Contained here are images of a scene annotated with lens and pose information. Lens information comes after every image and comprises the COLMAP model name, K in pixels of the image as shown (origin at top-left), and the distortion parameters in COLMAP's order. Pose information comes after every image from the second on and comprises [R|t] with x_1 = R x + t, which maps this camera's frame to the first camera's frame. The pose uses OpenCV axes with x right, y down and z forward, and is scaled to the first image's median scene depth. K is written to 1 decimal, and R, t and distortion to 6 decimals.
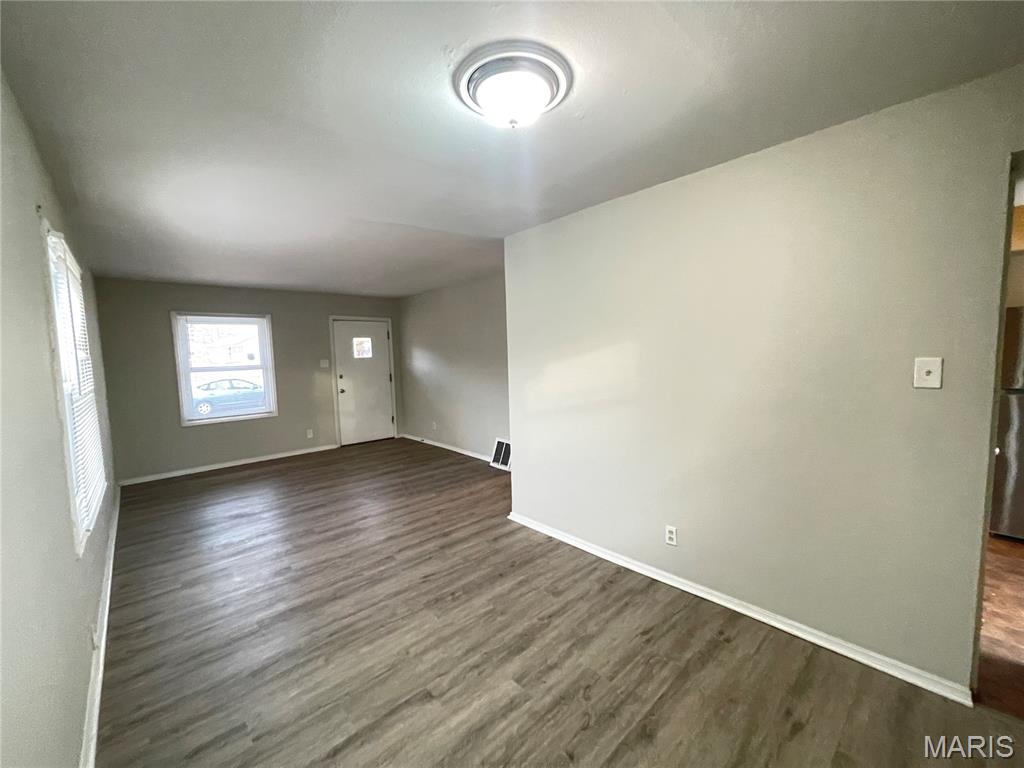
lens RADIAL K [[413.5, 0, 508.3], [0, 413.5, 385.5], [0, 0, 1]] dist [0.000150, -0.000133]
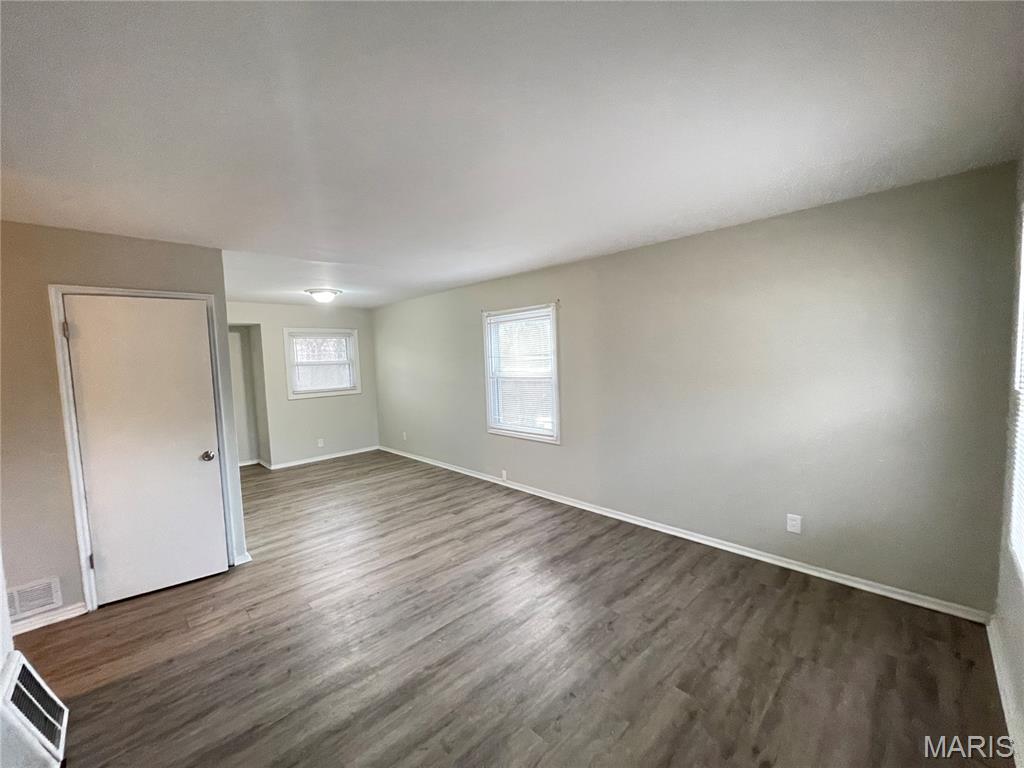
lens RADIAL K [[413.5, 0, 508.3], [0, 413.5, 385.5], [0, 0, 1]] dist [0.000150, -0.000133]
pose [[-0.997488, 0.062317, -0.033686, -0.650112], [0.056552, 0.986896, 0.151121, -0.186645], [0.042662, 0.148836, -0.987941, 2.202553]]
